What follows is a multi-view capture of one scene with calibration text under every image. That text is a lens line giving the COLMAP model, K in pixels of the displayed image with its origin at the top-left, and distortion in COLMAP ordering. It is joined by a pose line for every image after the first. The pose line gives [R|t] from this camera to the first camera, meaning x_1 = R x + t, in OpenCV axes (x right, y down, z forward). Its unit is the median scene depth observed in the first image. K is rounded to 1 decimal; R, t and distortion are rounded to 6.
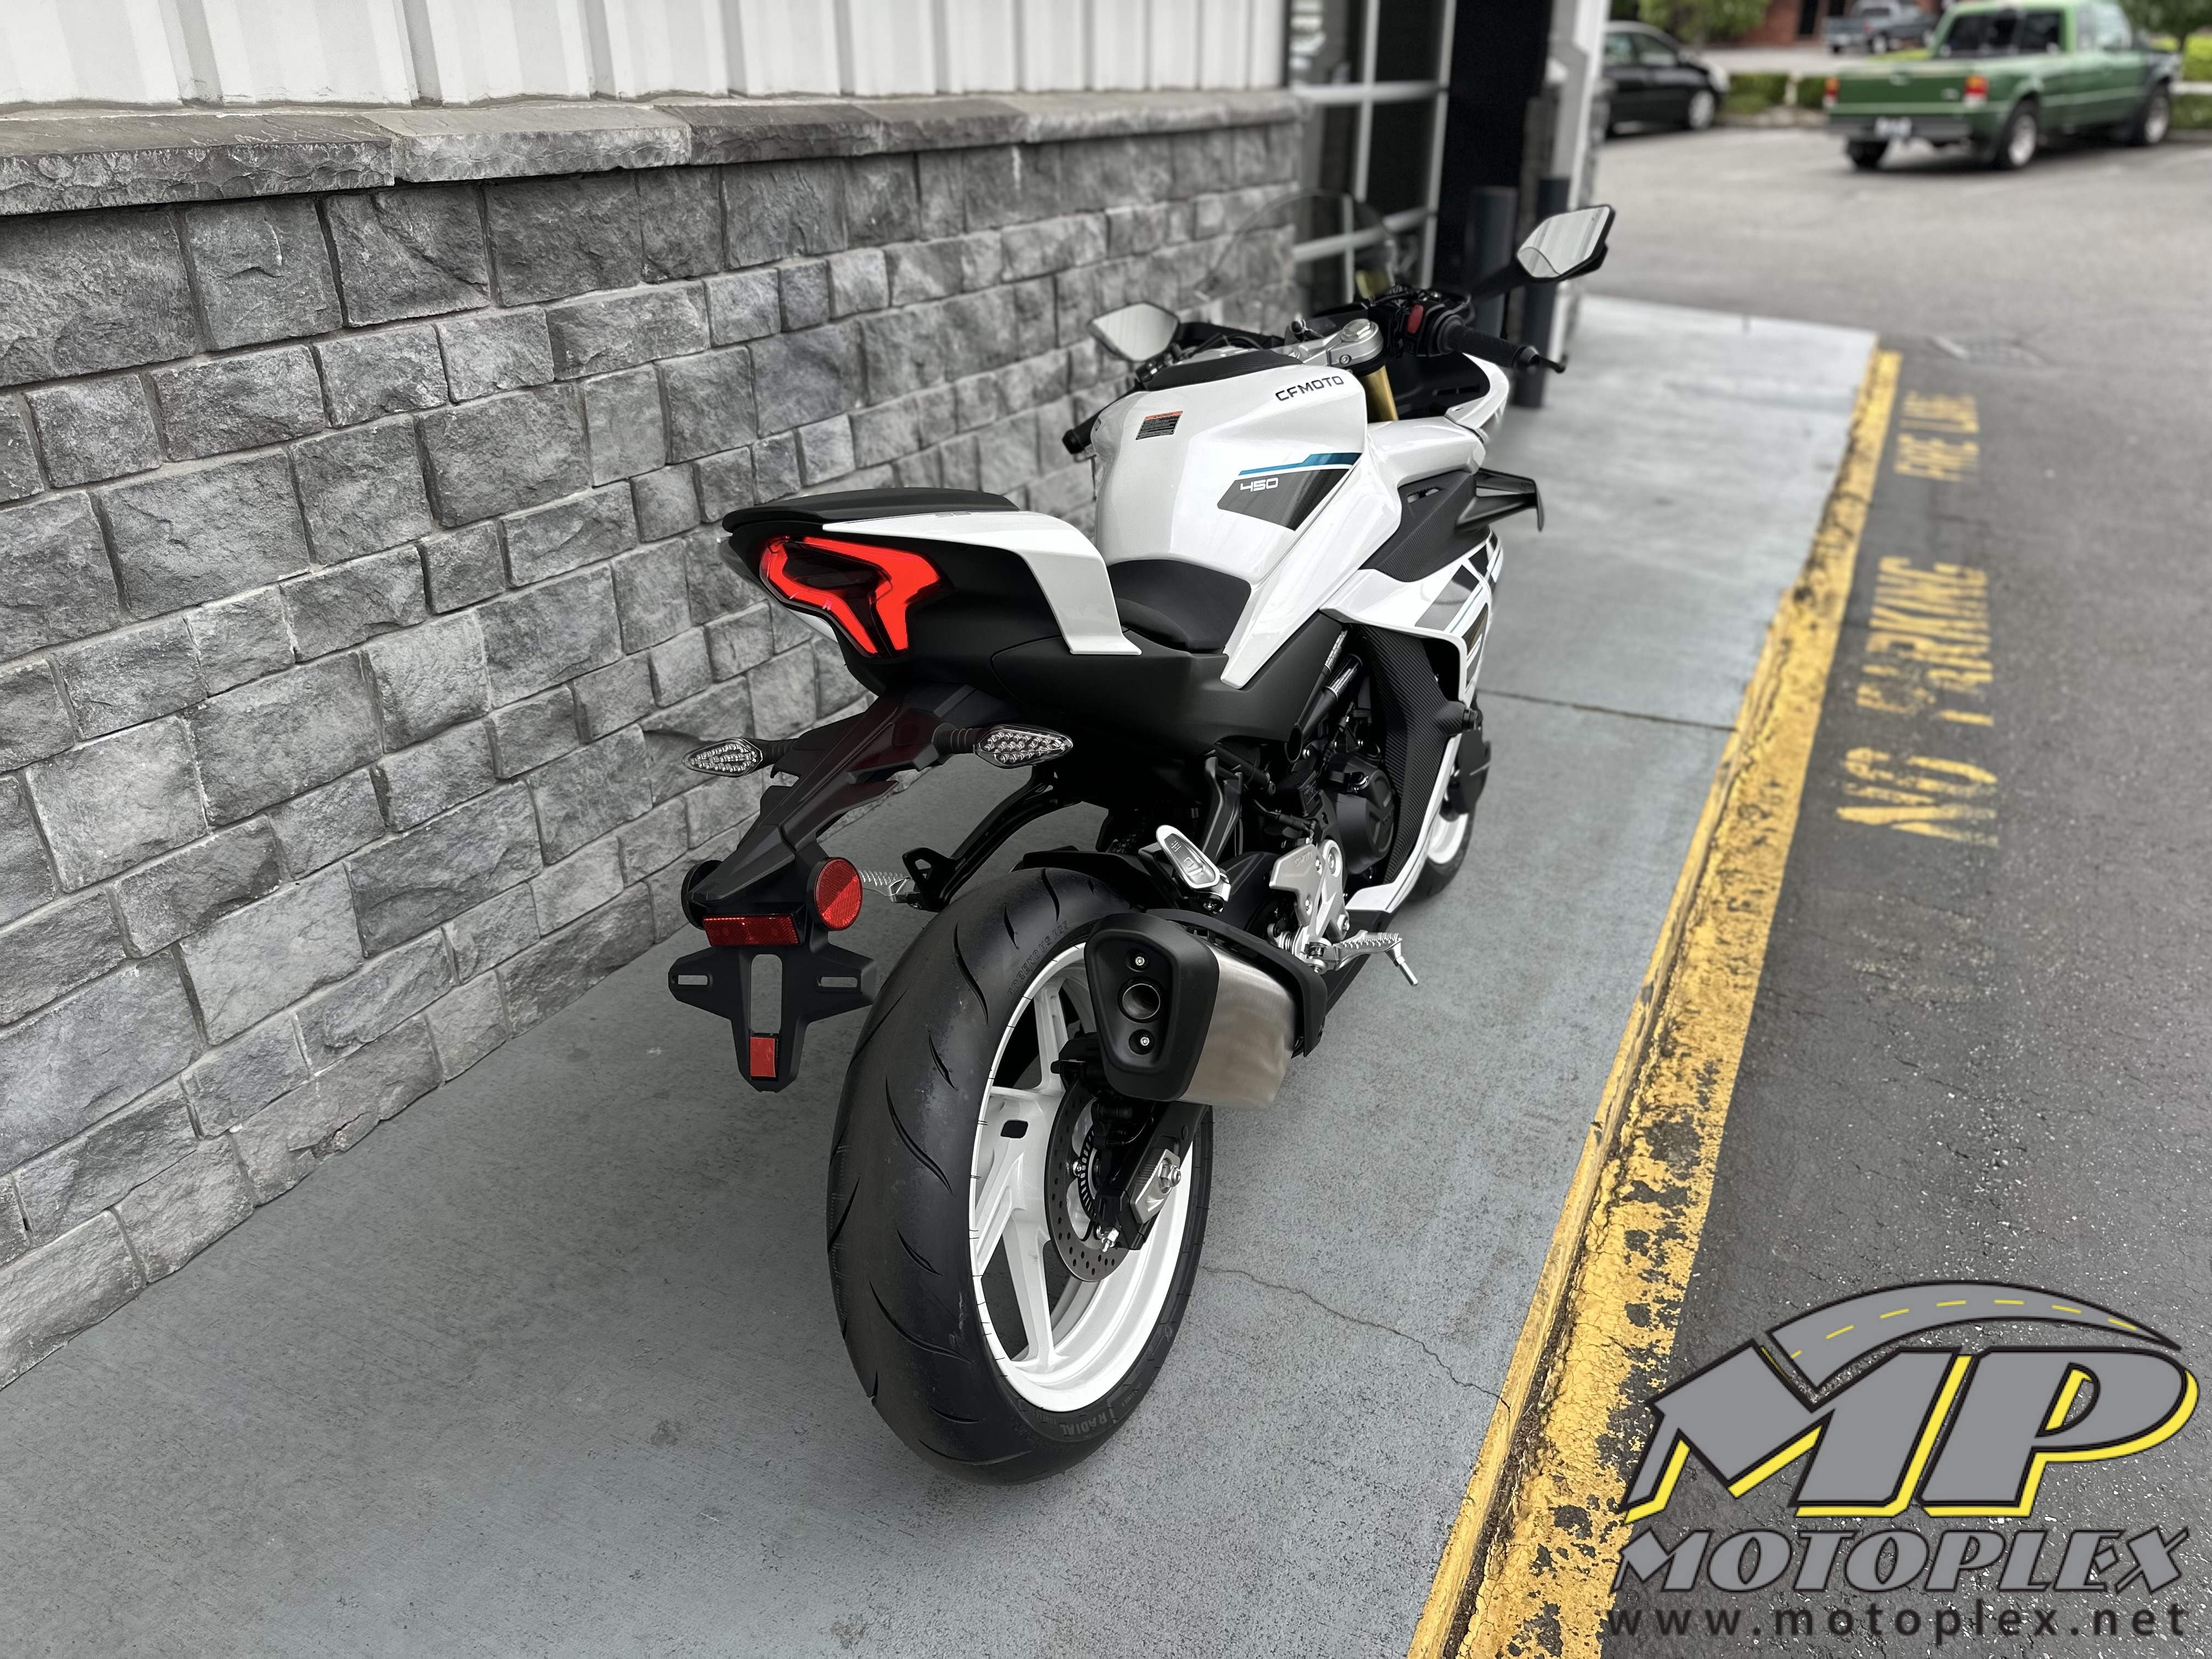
lens RADIAL K [[1573.4, 0, 1106.8], [0, 1573.4, 829.5], [0, 0, 1]] dist [0.058586, -0.064002]
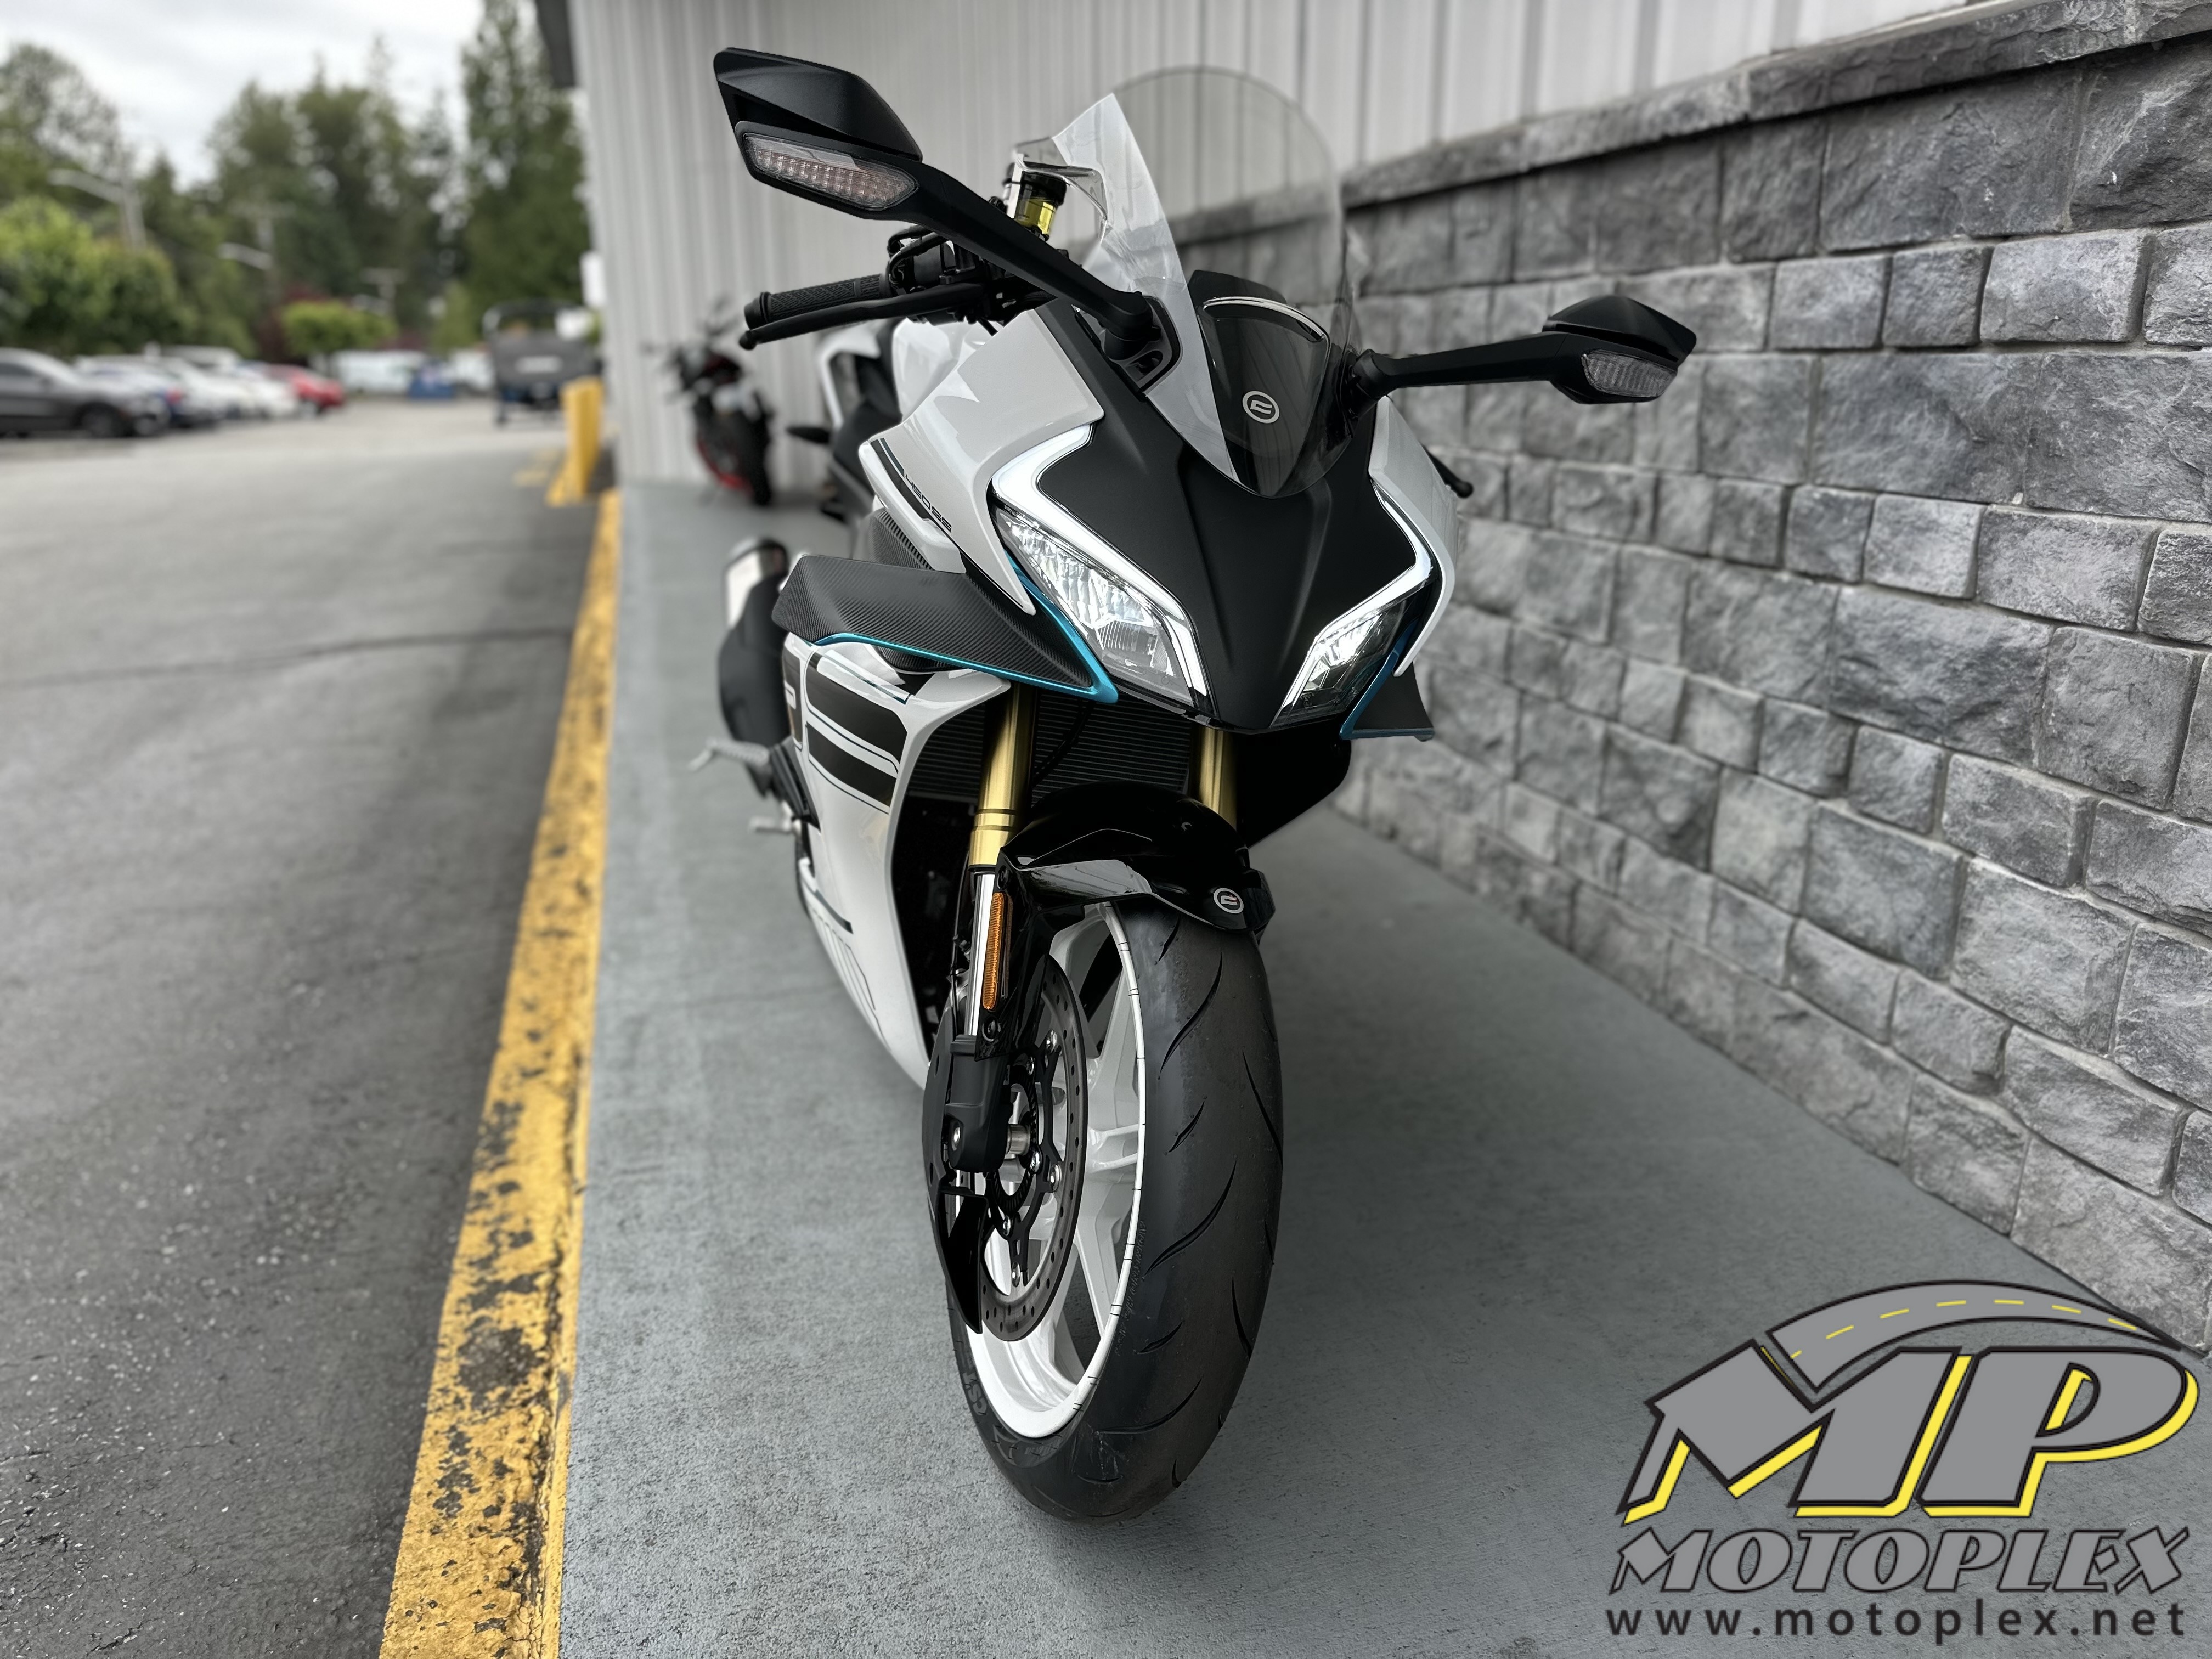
lens RADIAL K [[1573.4, 0, 1102.0], [0, 1573.4, 807.1], [0, 0, 1]] dist [0.058586, -0.064002]
pose [[-0.740204, 0.195197, -0.643425, 0.460702], [-0.279694, 0.780826, 0.558643, -0.398252], [0.611448, 0.593472, -0.523375, 1.128927]]
